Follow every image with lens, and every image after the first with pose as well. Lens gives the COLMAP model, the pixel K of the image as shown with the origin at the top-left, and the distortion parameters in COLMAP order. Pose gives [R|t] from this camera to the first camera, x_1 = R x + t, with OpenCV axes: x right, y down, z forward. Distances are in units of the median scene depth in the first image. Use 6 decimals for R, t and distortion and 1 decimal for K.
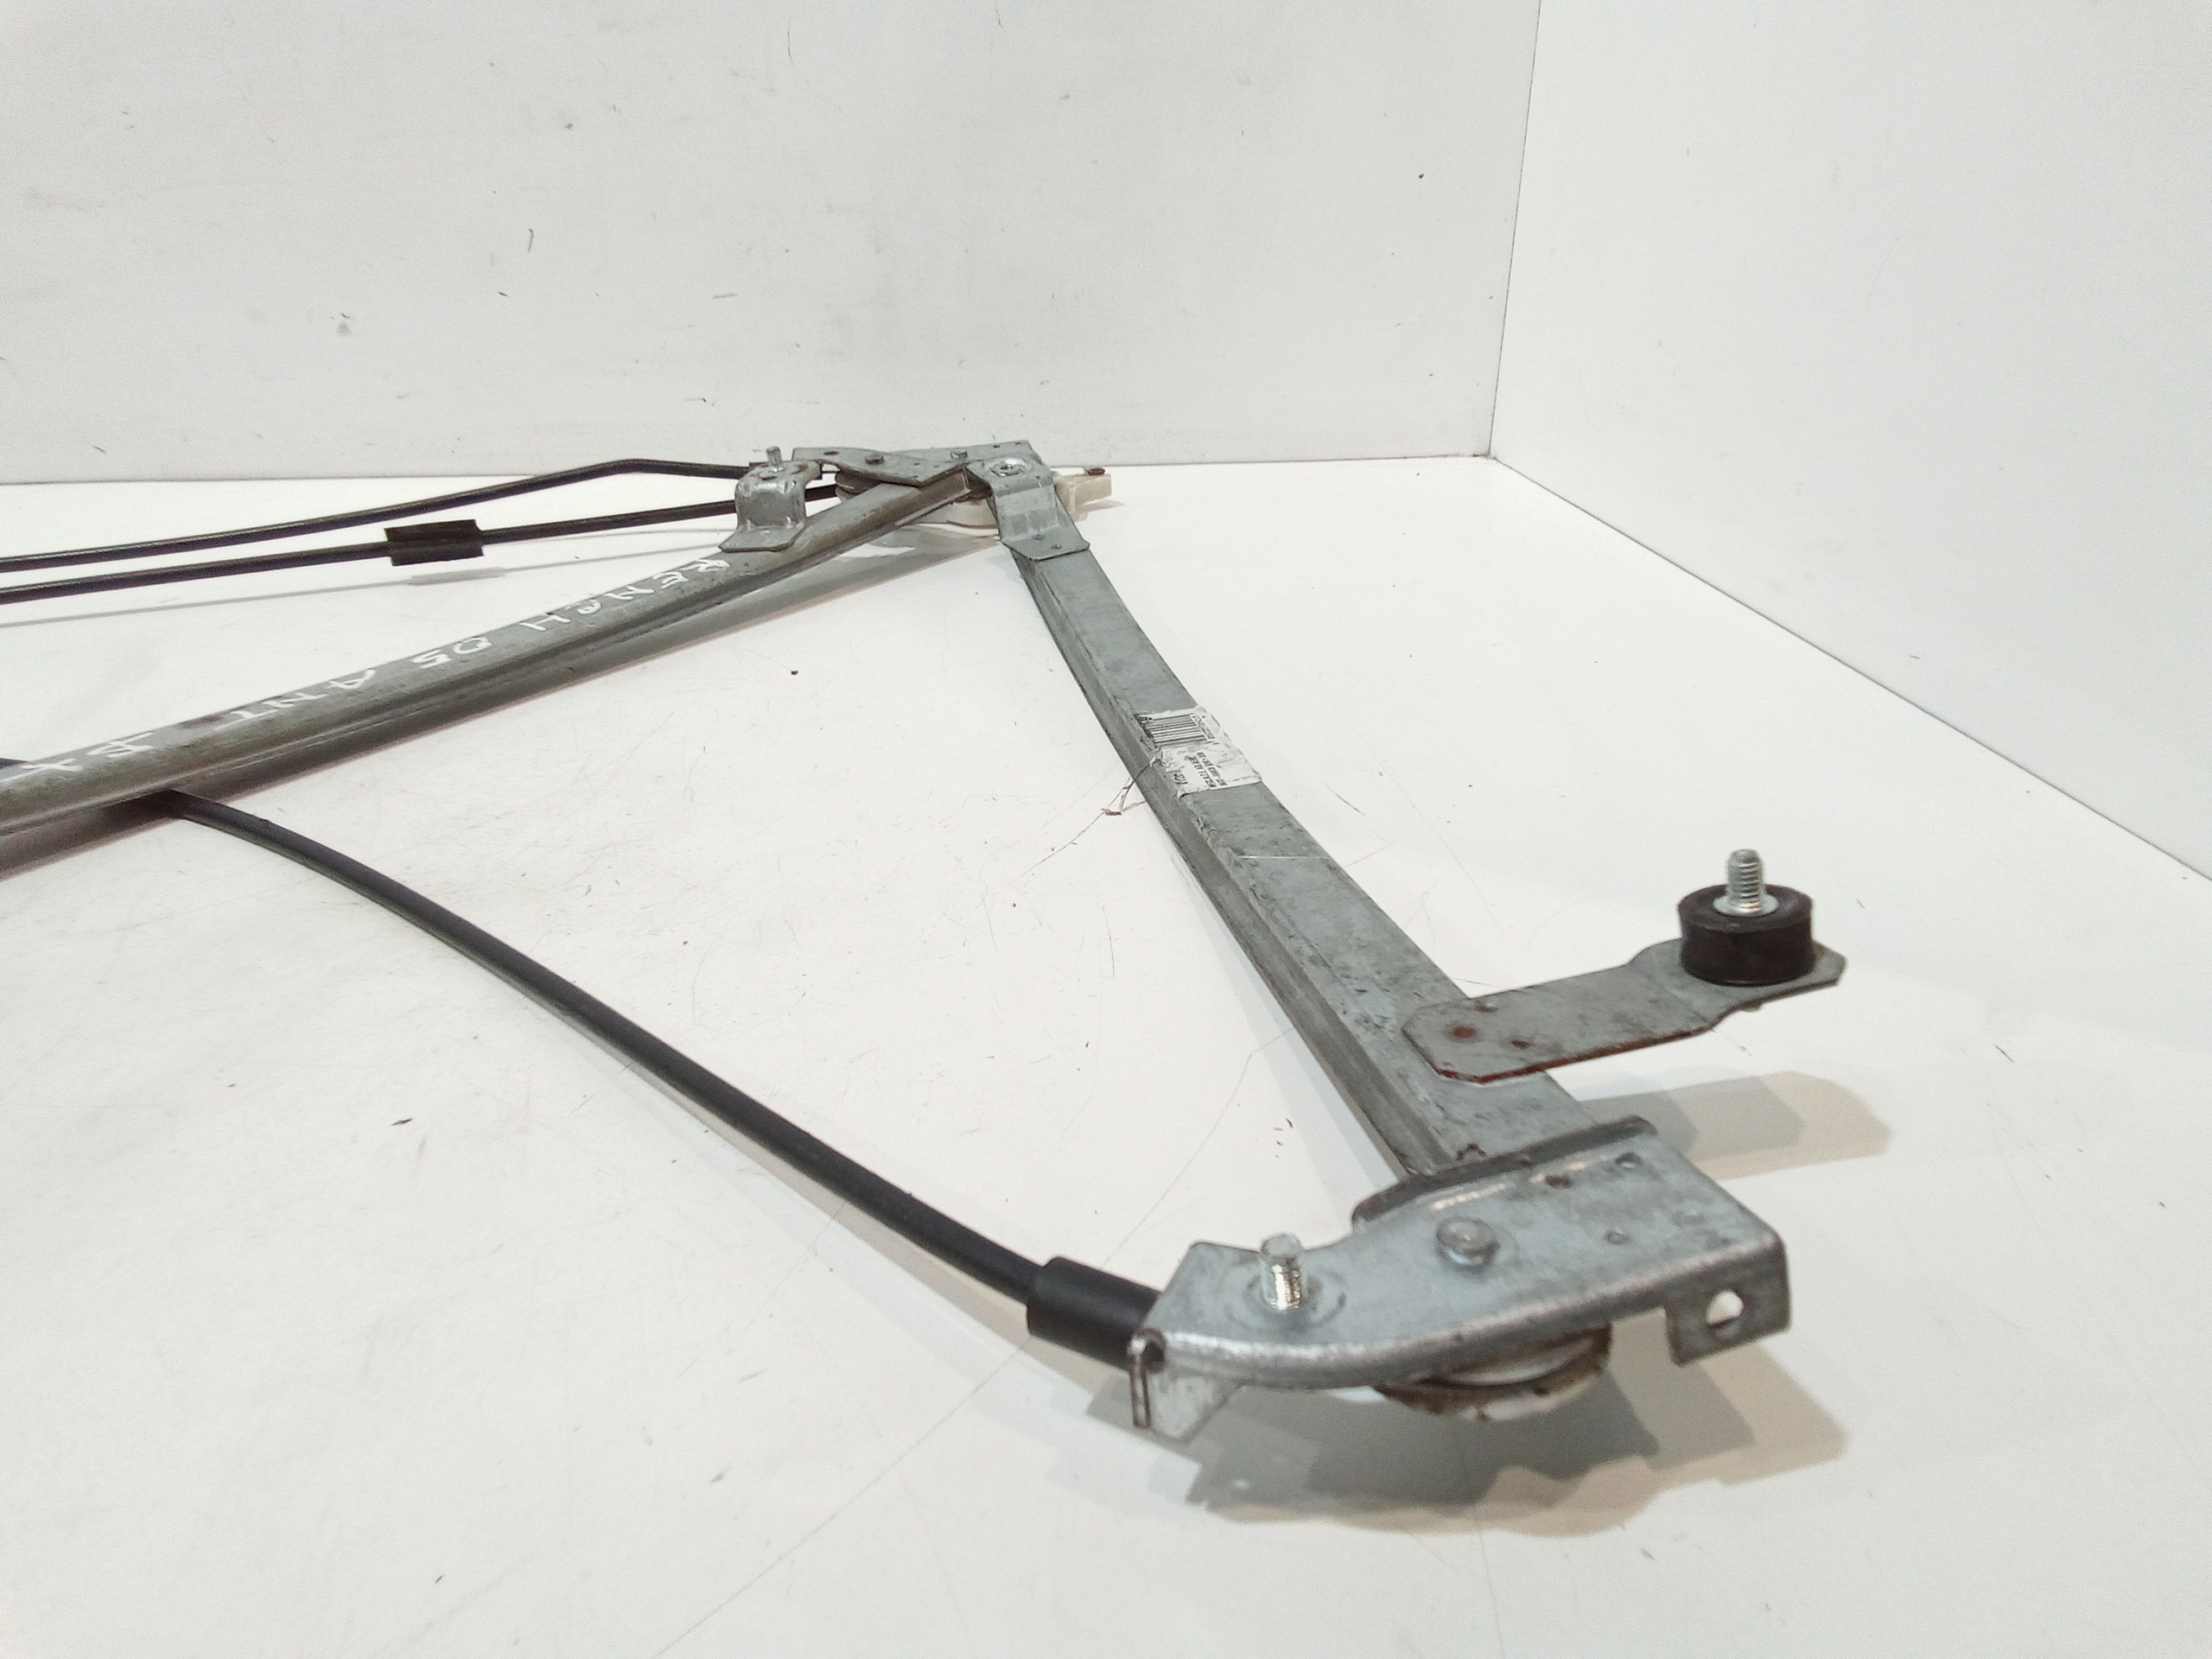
lens RADIAL K [[1536.6, 0, 1093.9], [0, 1536.6, 823.2], [0, 0, 1]] dist [0.062499, -0.066971]
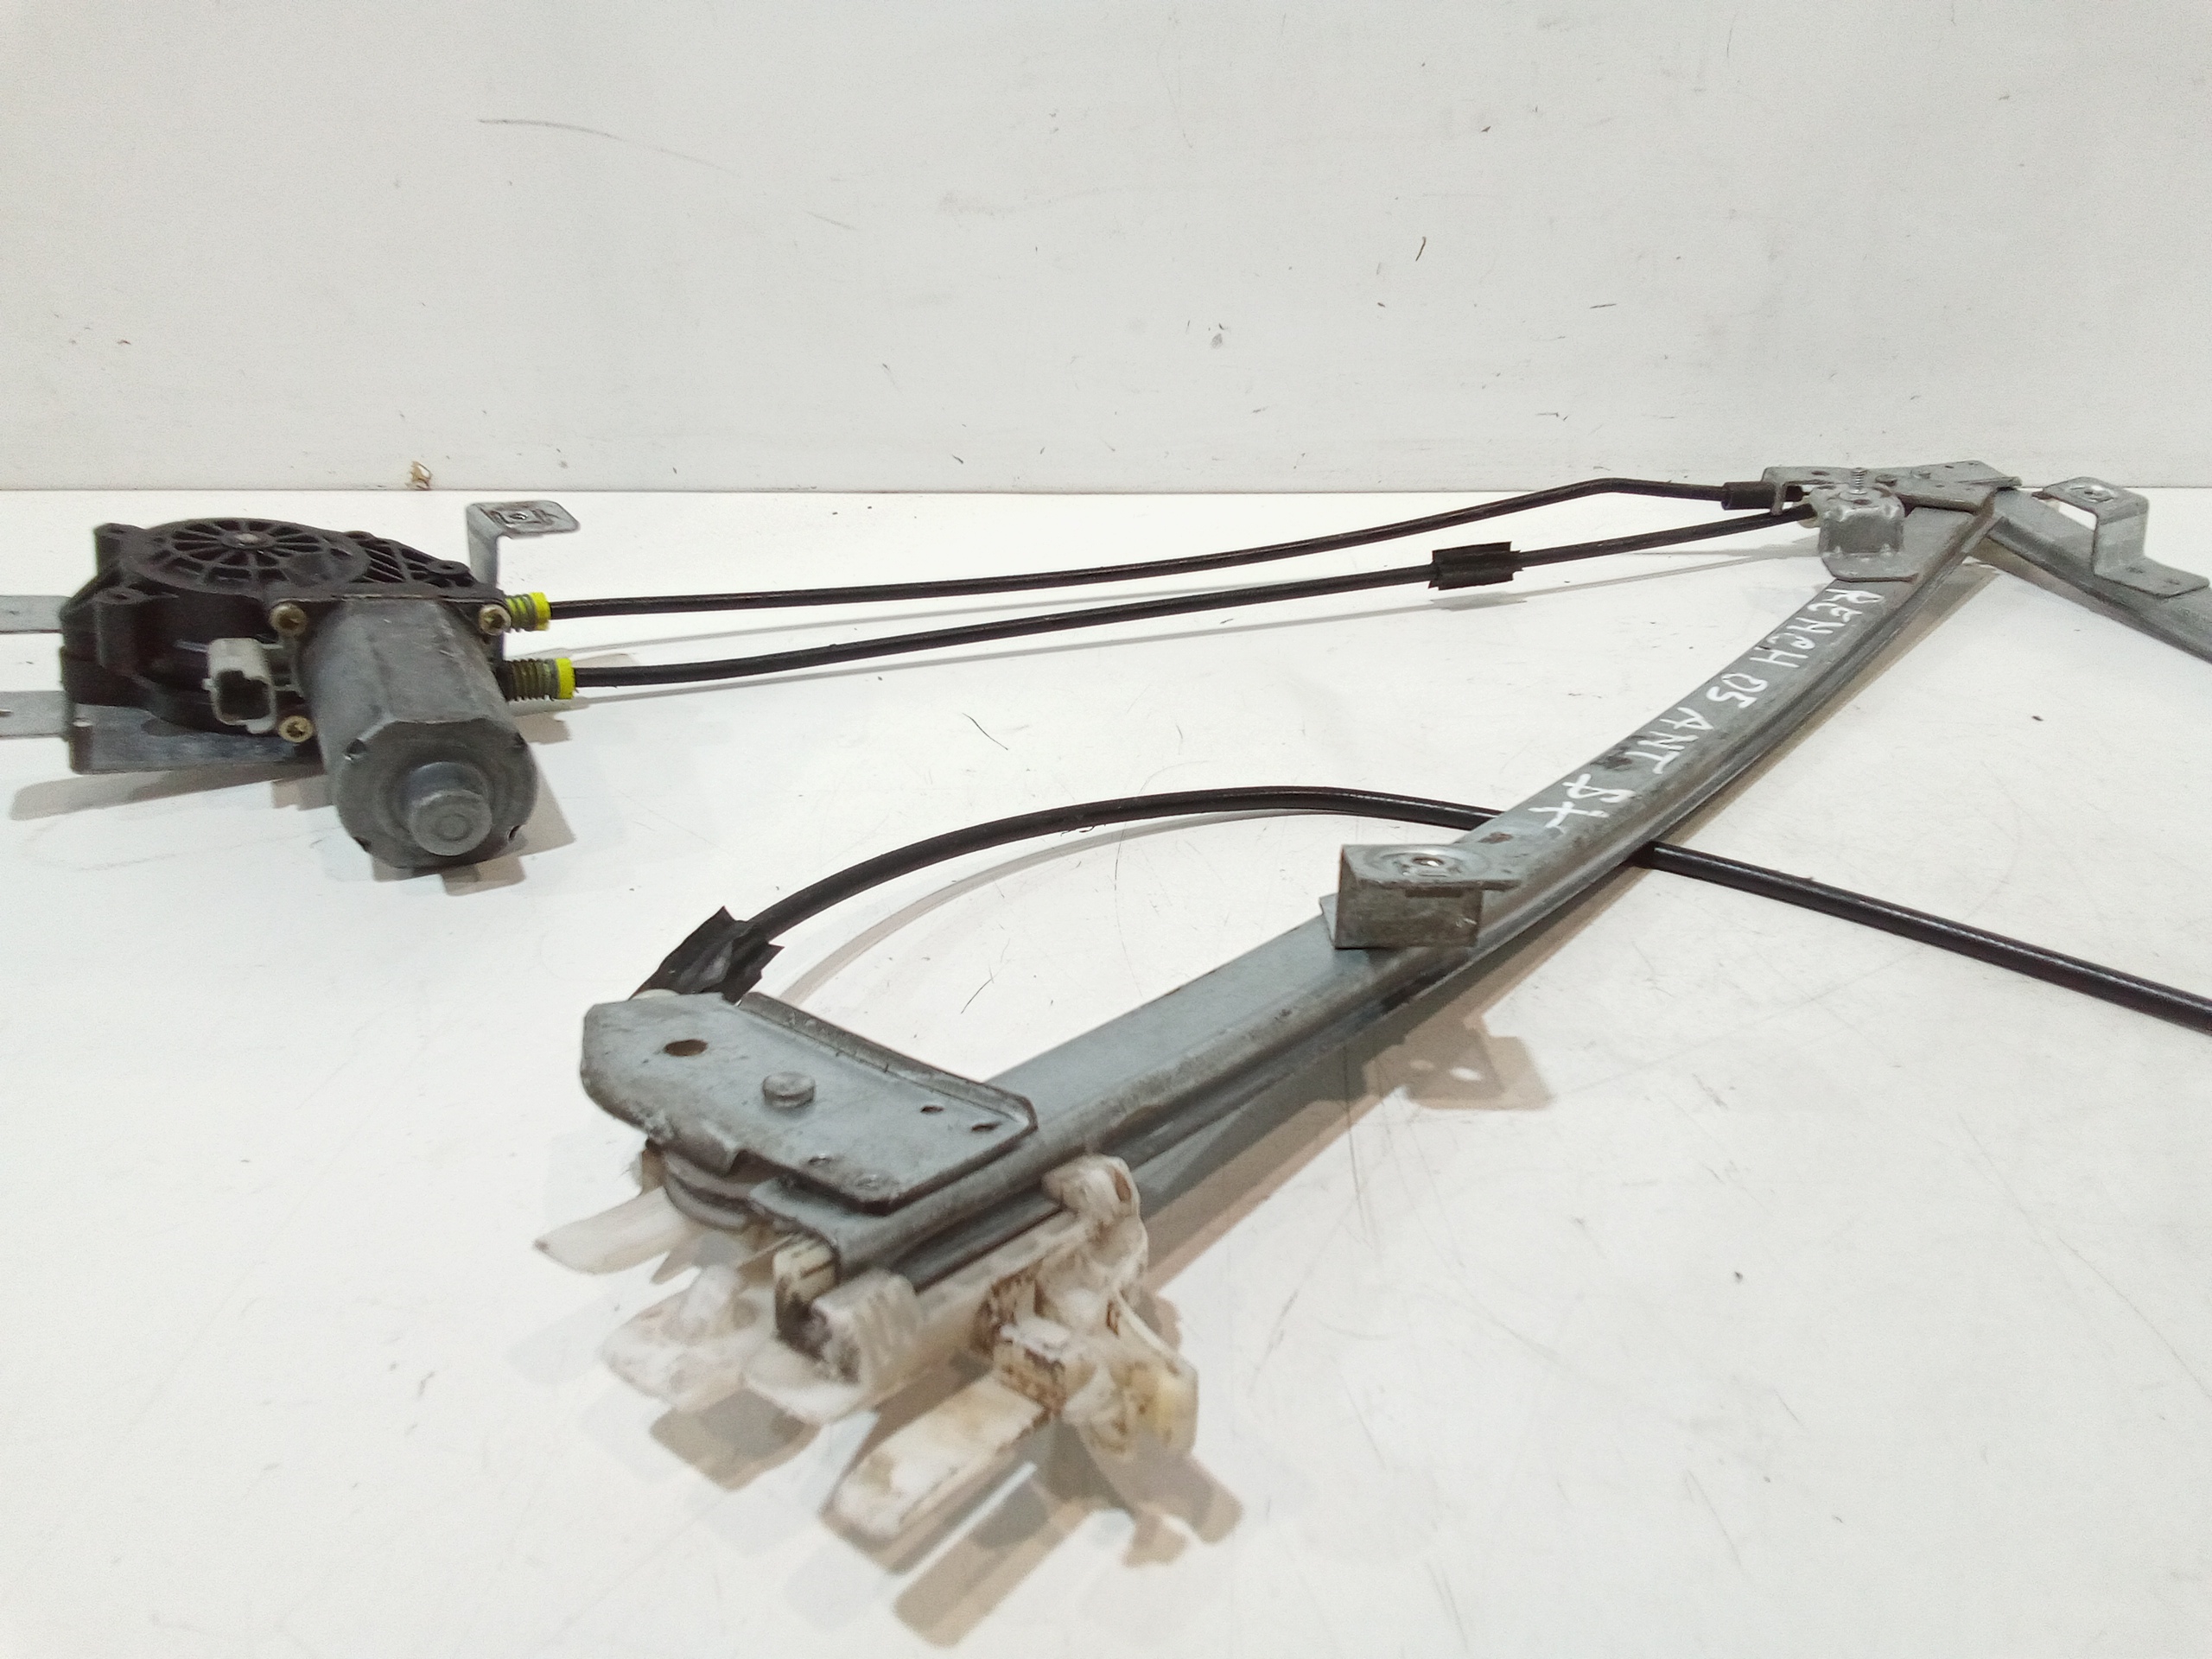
lens RADIAL K [[1528.8, 0, 1106.0], [0, 1528.8, 829.5], [0, 0, 1]] dist [0.082352, -0.104913]
pose [[0.996963, 0.034788, -0.069675, -0.504154], [-0.034646, 0.999394, 0.003257, -0.010843], [0.069746, -0.000833, 0.997564, 0.028153]]
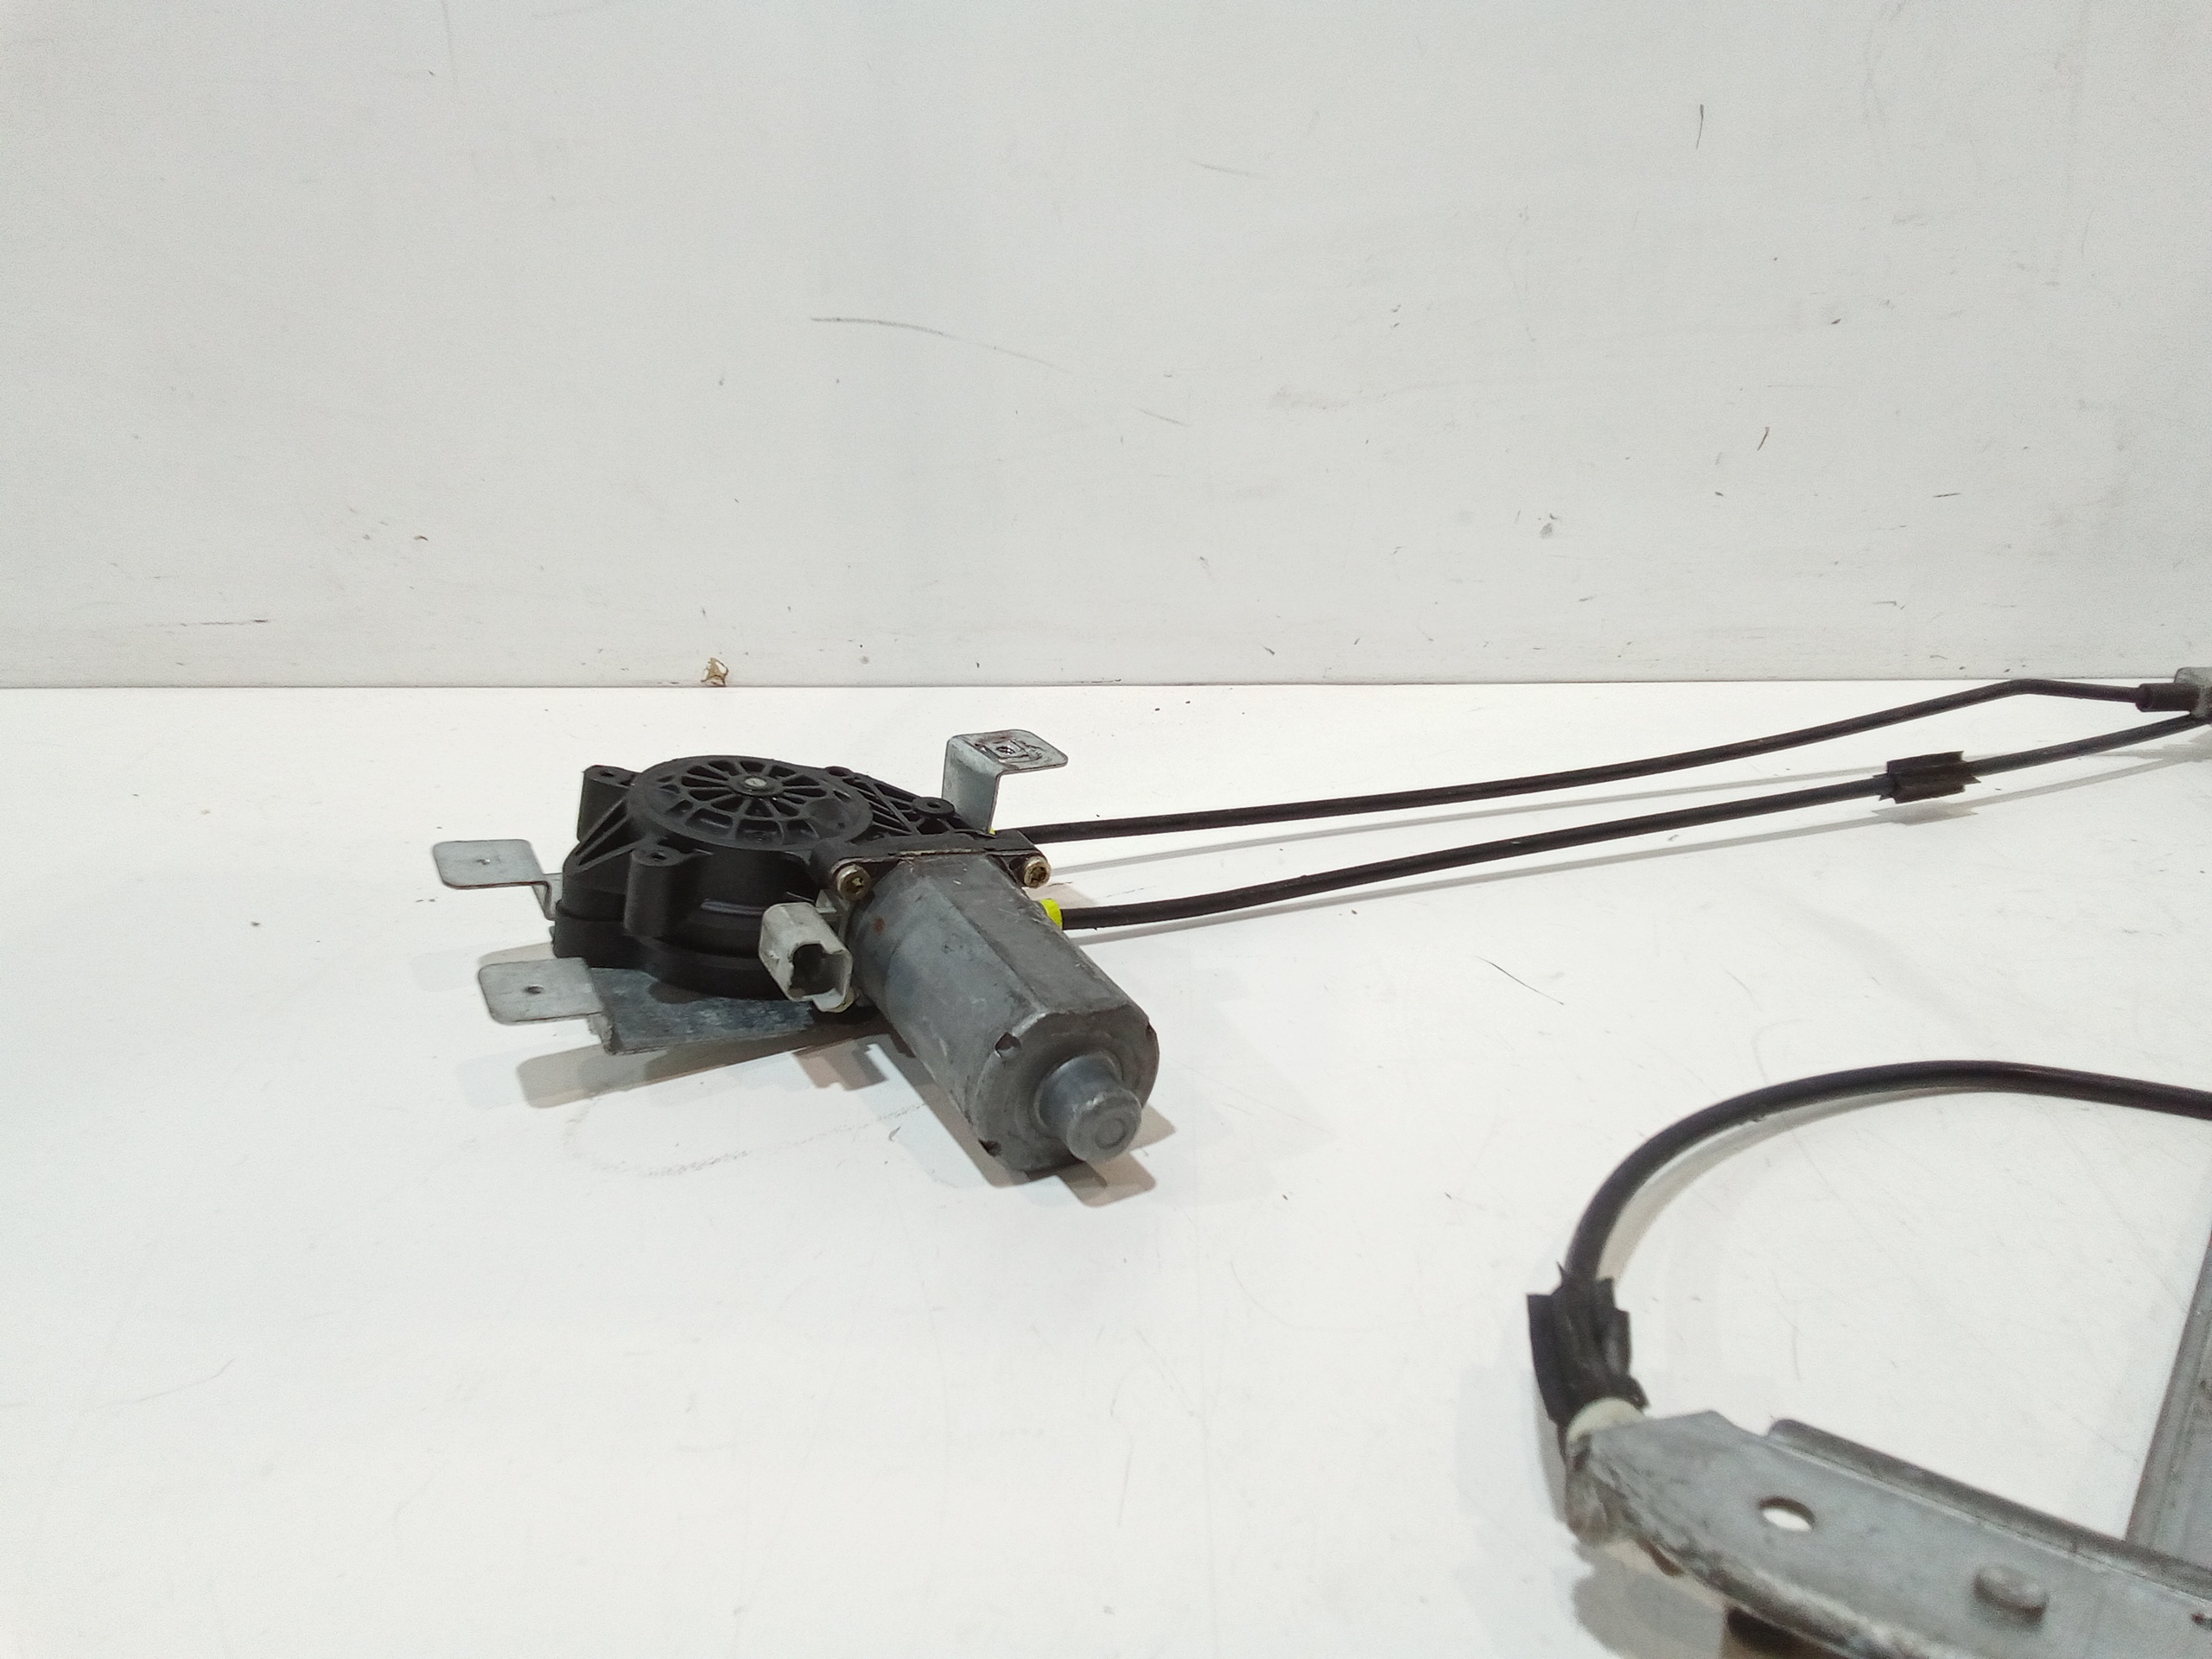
lens RADIAL K [[1536.6, 0, 1093.9], [0, 1536.6, 823.2], [0, 0, 1]] dist [0.062499, -0.066971]
pose [[0.997553, 0.025389, -0.065142, -0.735588], [-0.030913, 0.995880, -0.085244, -0.054648], [0.062709, 0.087049, 0.994228, 0.066963]]
